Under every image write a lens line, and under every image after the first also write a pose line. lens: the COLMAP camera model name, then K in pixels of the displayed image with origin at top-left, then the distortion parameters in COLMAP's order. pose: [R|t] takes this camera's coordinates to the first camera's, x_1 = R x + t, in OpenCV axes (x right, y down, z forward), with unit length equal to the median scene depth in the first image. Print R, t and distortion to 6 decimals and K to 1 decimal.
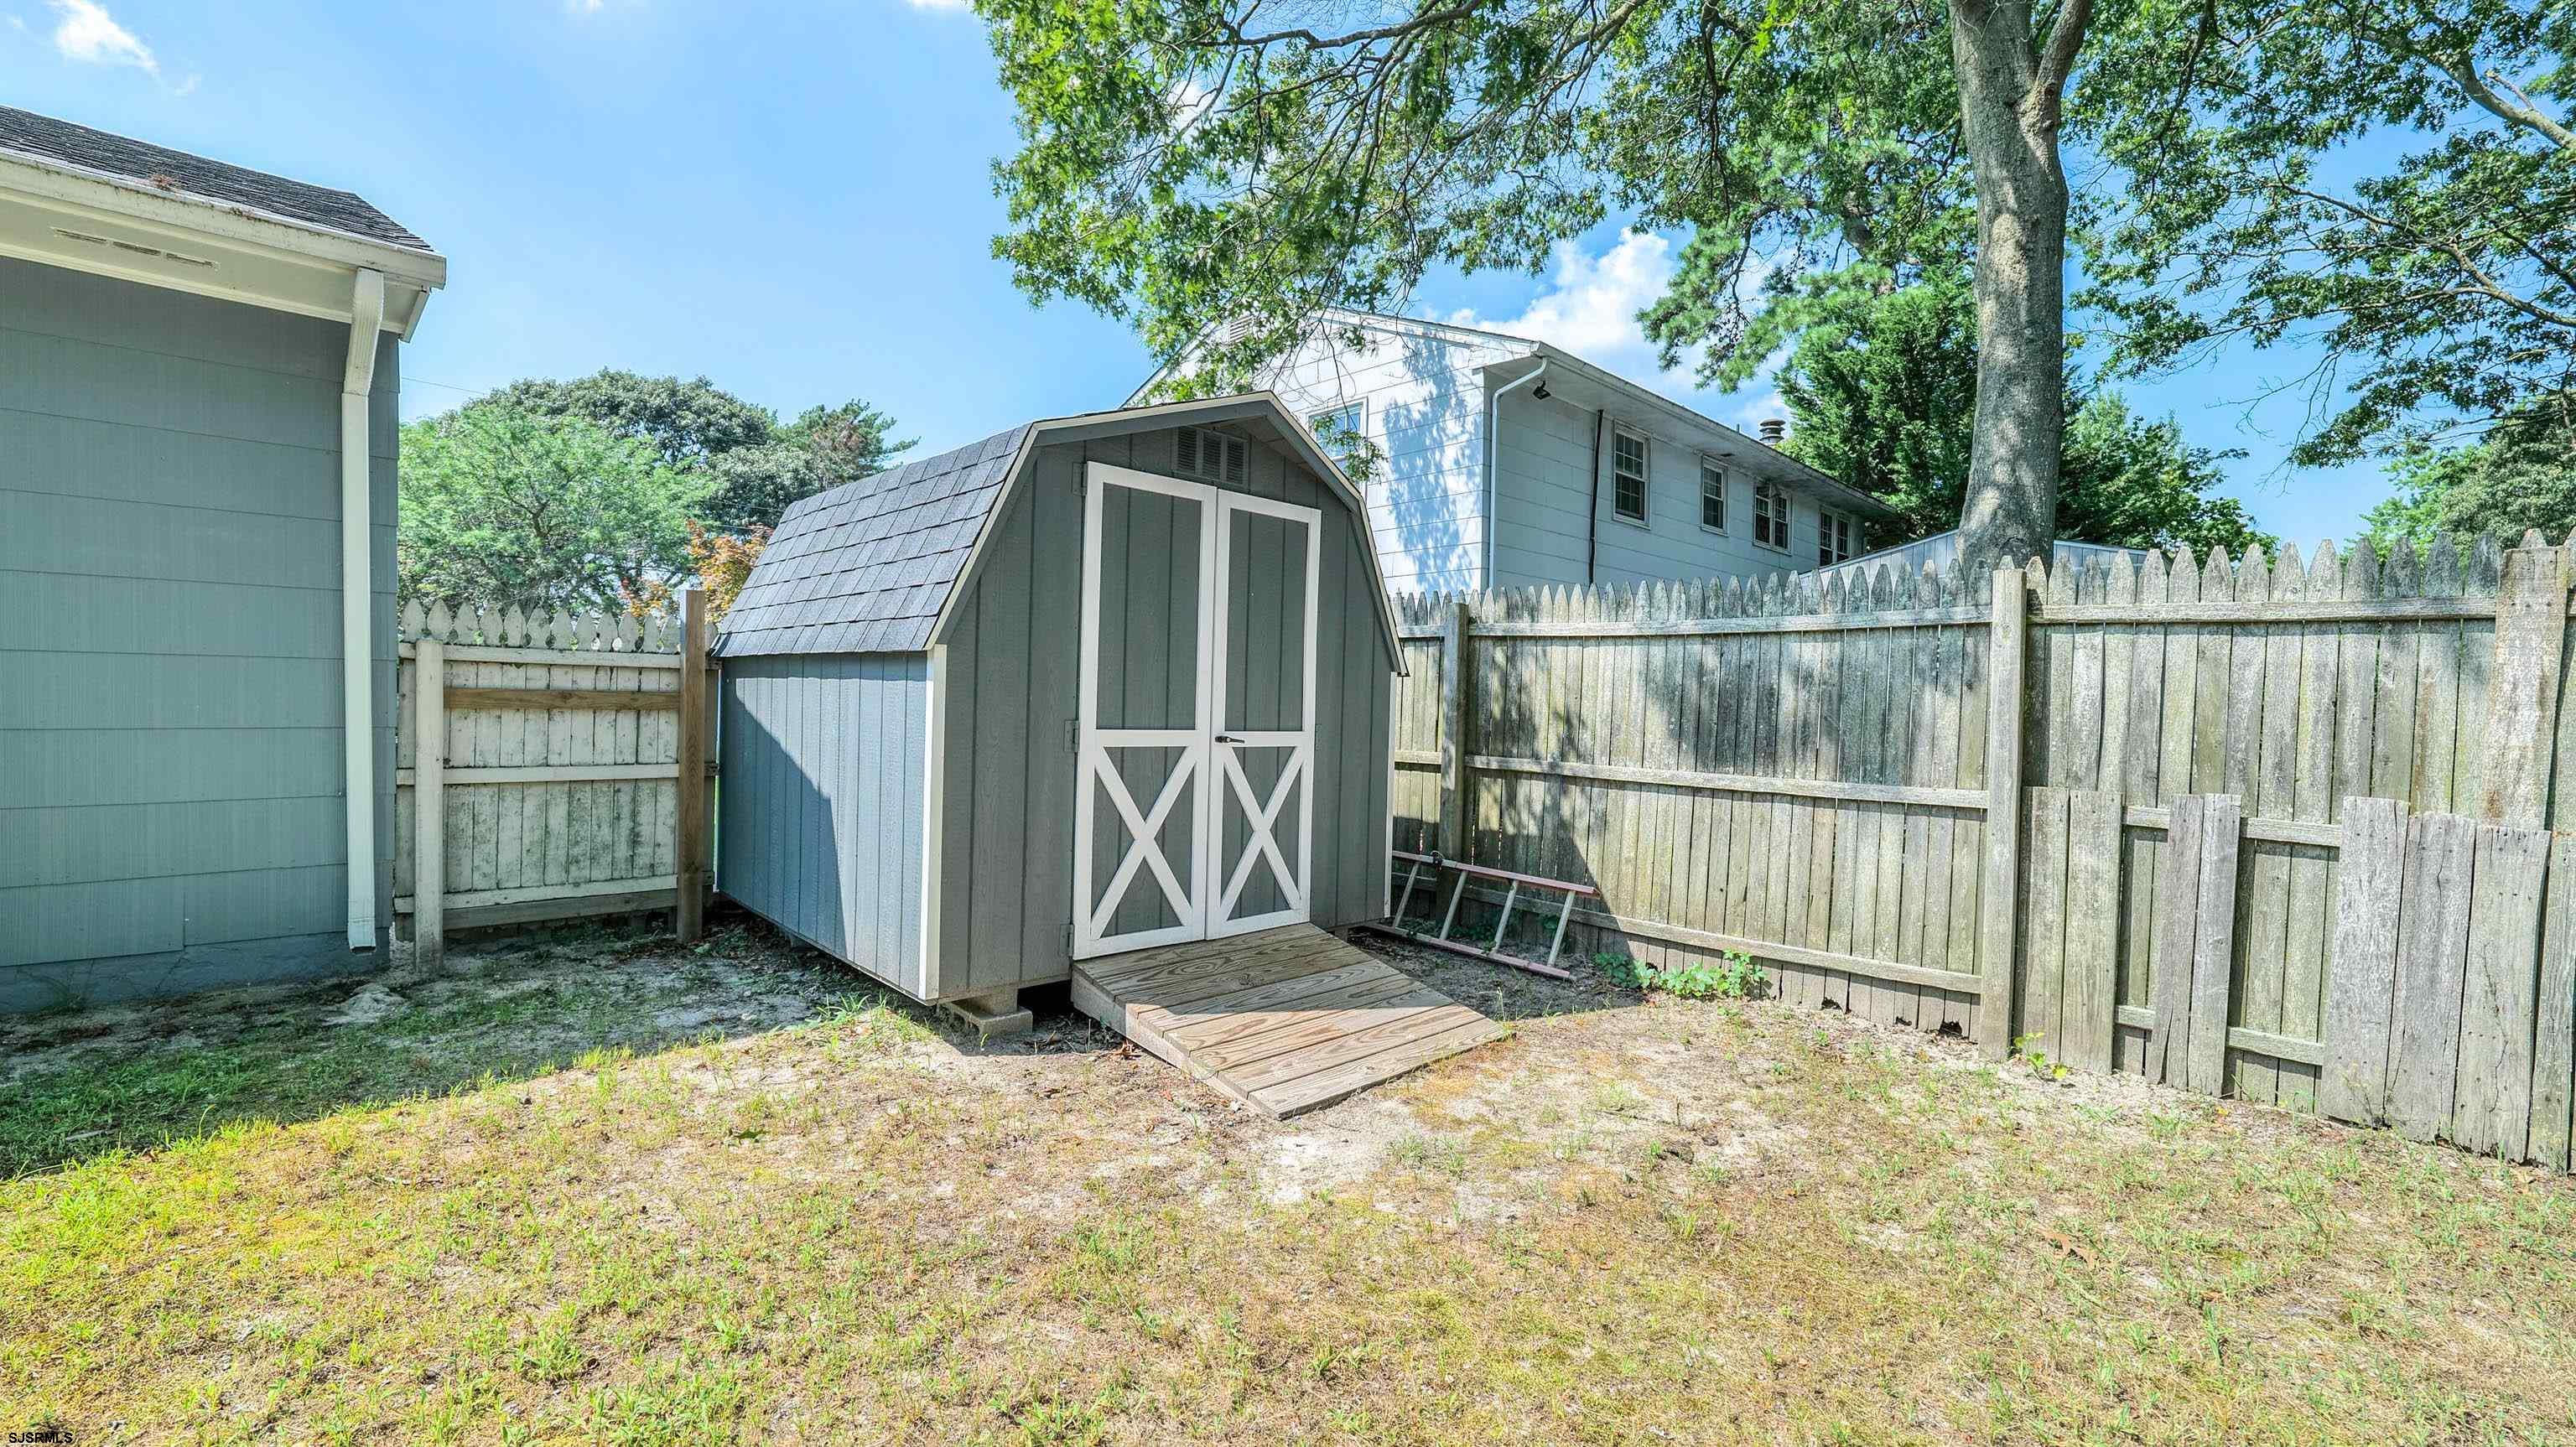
lens RADIAL K [[1046.3, 0, 1285.5], [0, 1046.3, 713.7], [0, 0, 1]] dist [-0.011121, 0.000218]
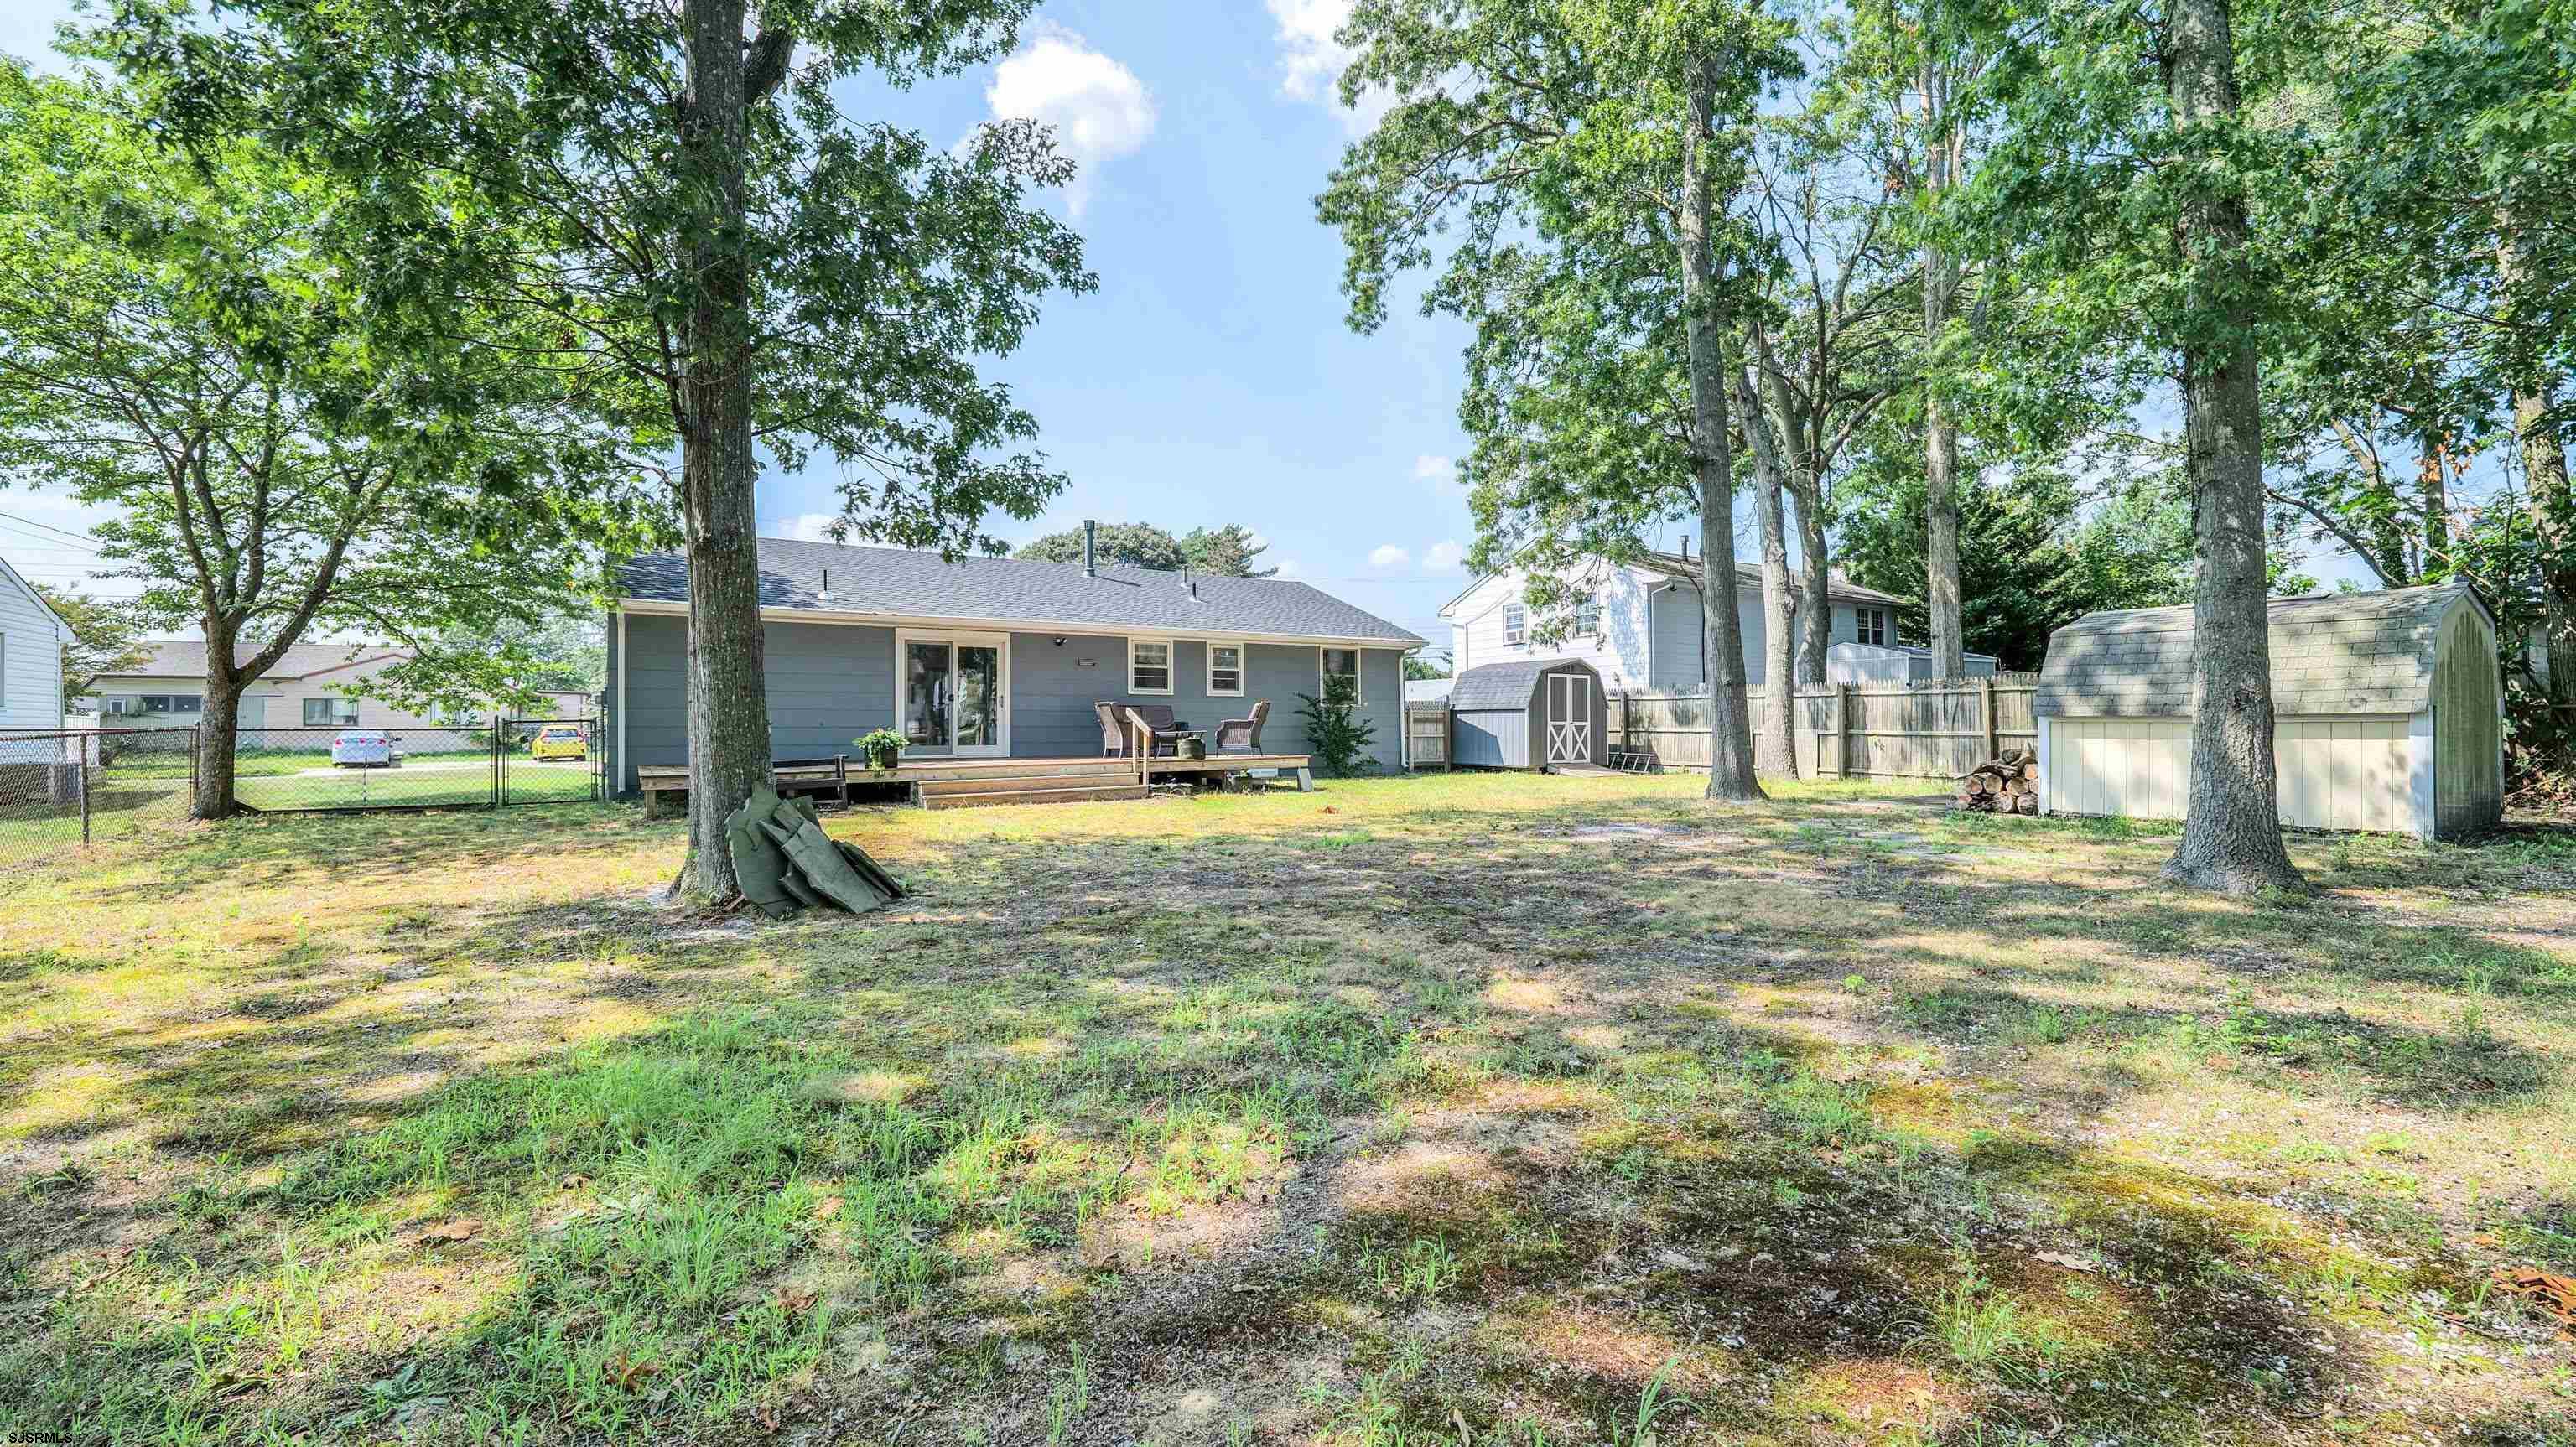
lens RADIAL K [[1046.3, 0, 1265.9], [0, 1046.3, 723.6], [0, 0, 1]] dist [-0.011121, 0.000218]
pose [[0.971271, -0.030014, -0.236076, -0.272022], [0.026498, 0.999486, -0.018052, 0.068746], [0.236497, 0.011278, 0.971567, -3.838094]]
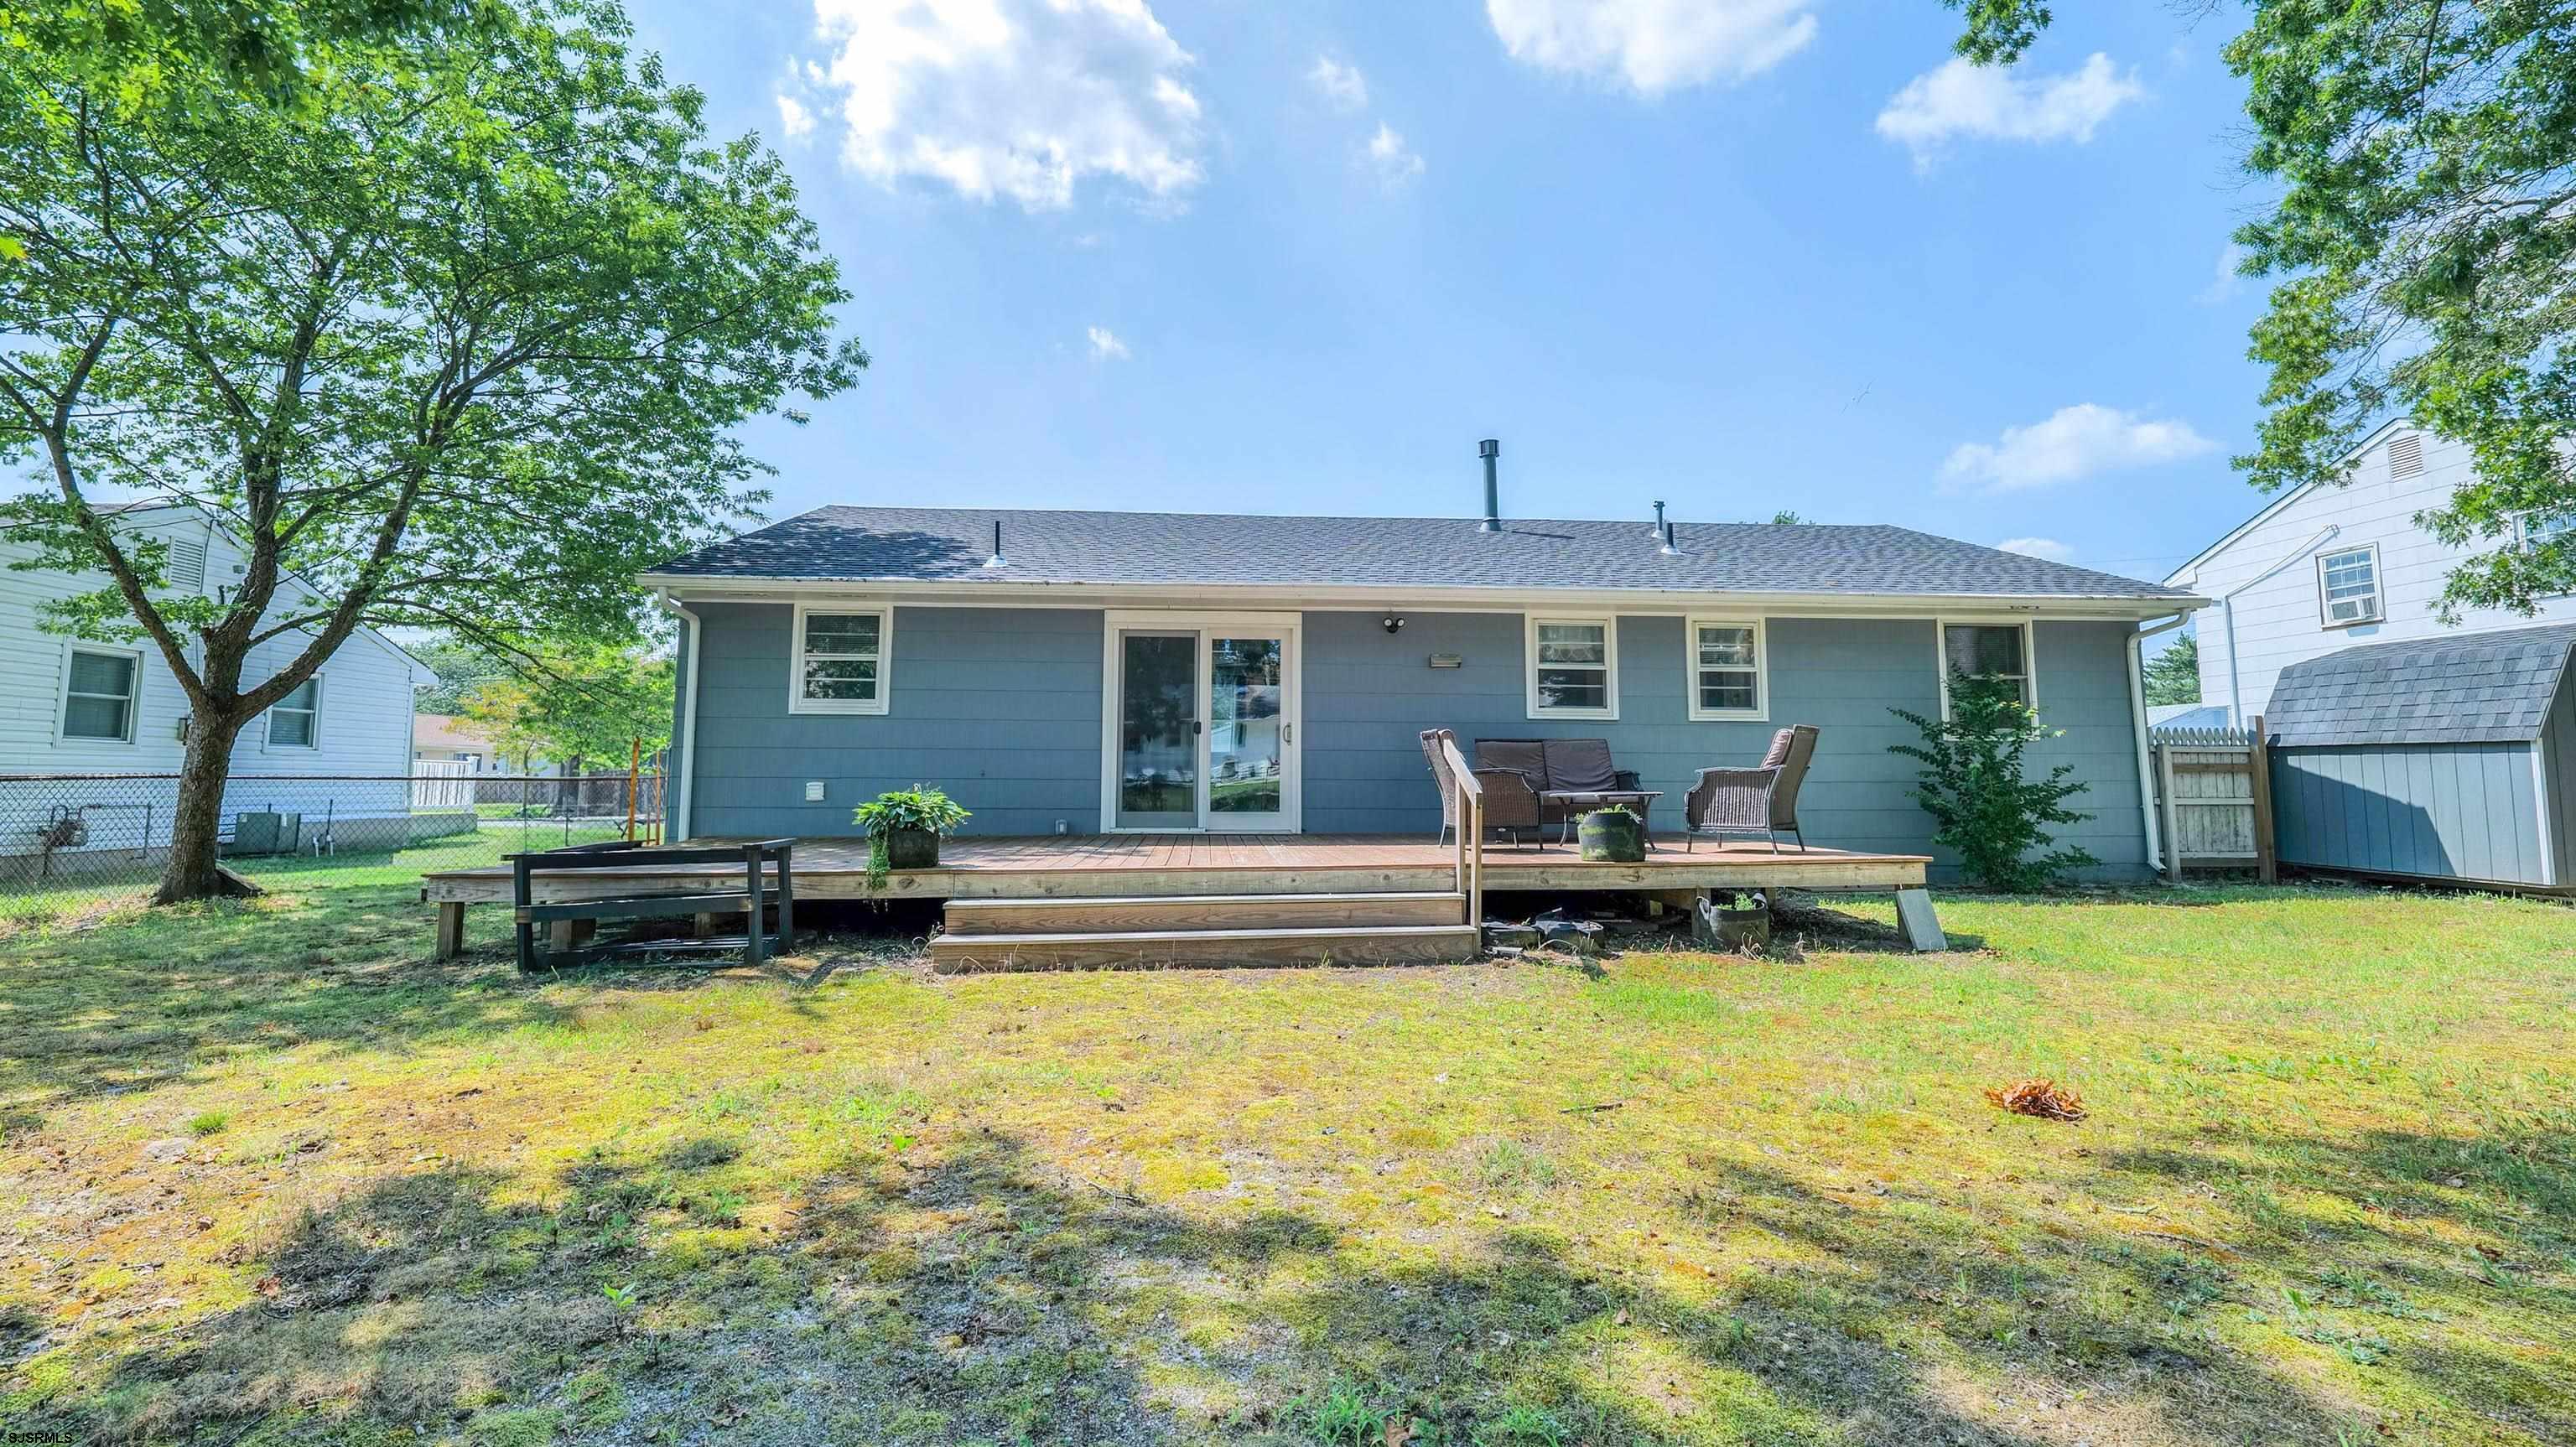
lens RADIAL K [[1046.3, 0, 1295.6], [0, 1046.3, 697.3], [0, 0, 1]] dist [-0.011121, 0.000218]
pose [[0.750435, -0.073874, -0.656803, -0.678367], [0.011965, 0.995090, -0.098252, 0.029627], [0.660836, 0.065873, 0.747634, -1.957453]]
